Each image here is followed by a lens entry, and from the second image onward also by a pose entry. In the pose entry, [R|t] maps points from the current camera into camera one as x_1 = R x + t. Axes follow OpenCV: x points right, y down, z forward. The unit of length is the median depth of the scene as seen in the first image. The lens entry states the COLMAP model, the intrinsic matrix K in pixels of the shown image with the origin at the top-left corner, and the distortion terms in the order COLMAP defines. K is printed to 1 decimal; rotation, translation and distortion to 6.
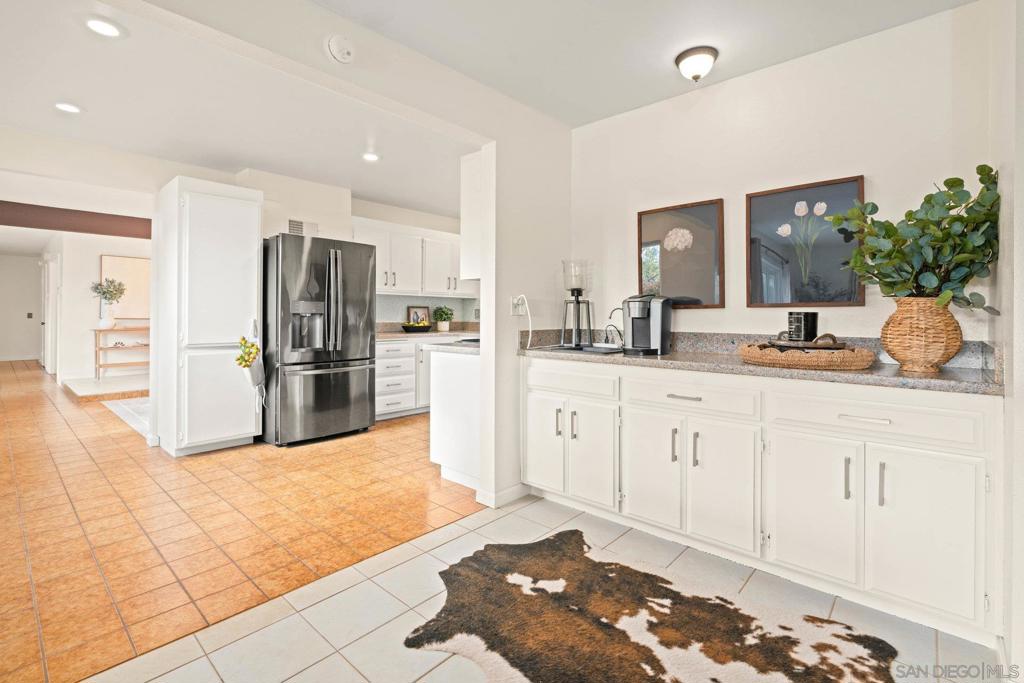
lens RADIAL K [[472.1, 0, 516.3], [0, 472.1, 311.6], [0, 0, 1]] dist [-0.004953, -0.000344]
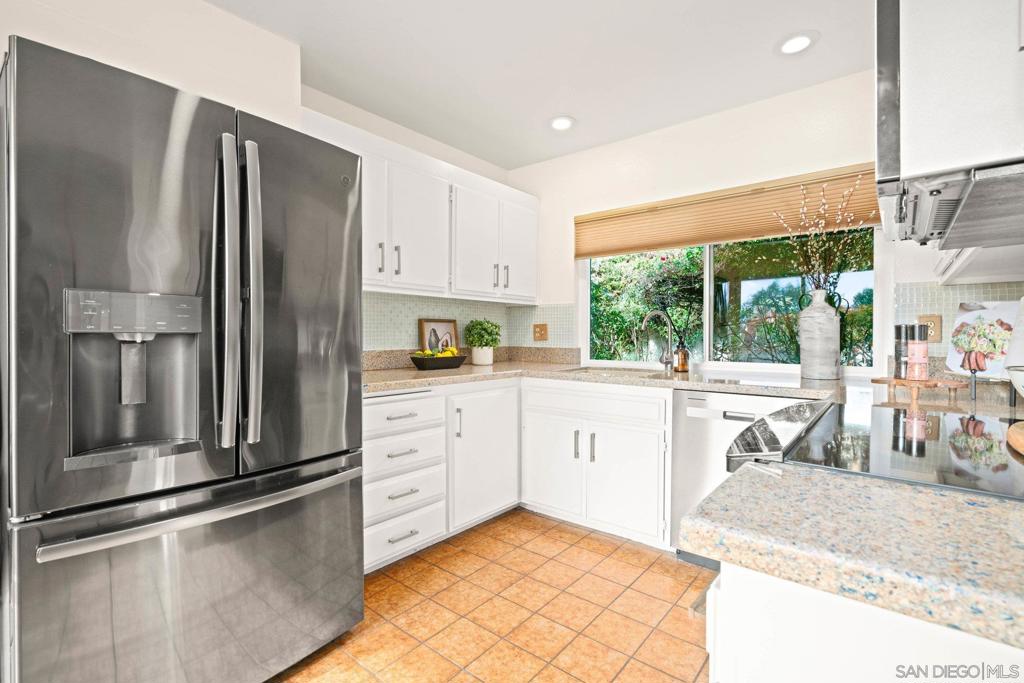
lens RADIAL K [[472.1, 0, 511.7], [0, 472.1, 339.3], [0, 0, 1]] dist [-0.004953, -0.000344]
pose [[0.999239, -0.006051, 0.038525, -0.270242], [0.005330, 0.999809, 0.018782, 0.004173], [-0.038632, -0.018563, 0.999081, 0.862128]]
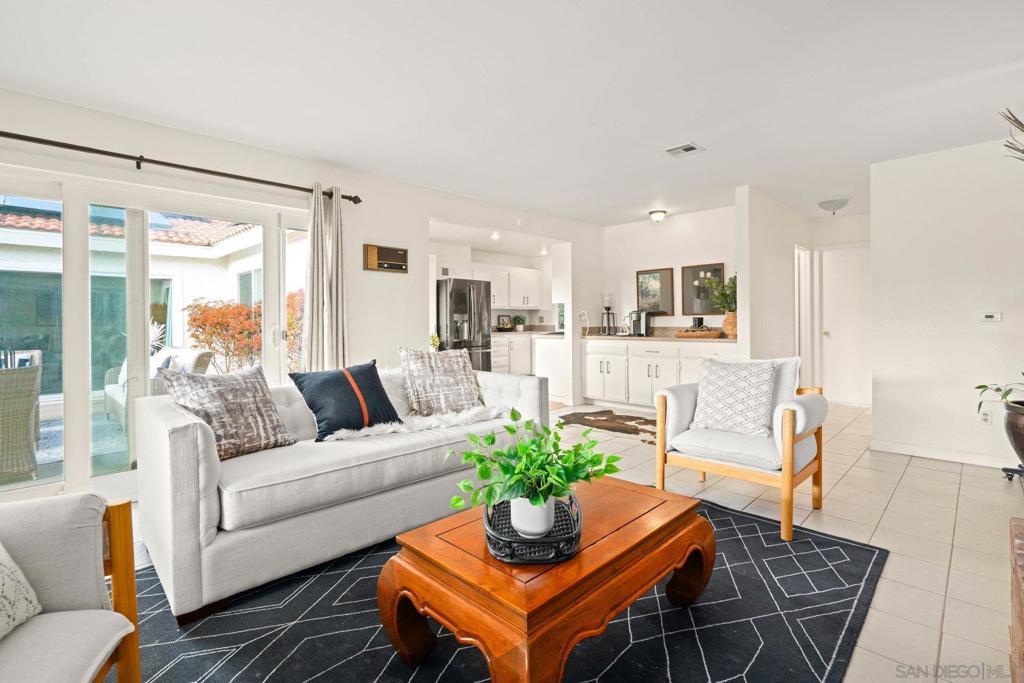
lens RADIAL K [[472.1, 0, 517.8], [0, 472.1, 325.8], [0, 0, 1]] dist [-0.004953, -0.000344]
pose [[0.998753, -0.012264, -0.048389, -0.162700], [0.013175, 0.999741, 0.018556, -0.008669], [0.048149, -0.019170, 0.998656, -1.054646]]
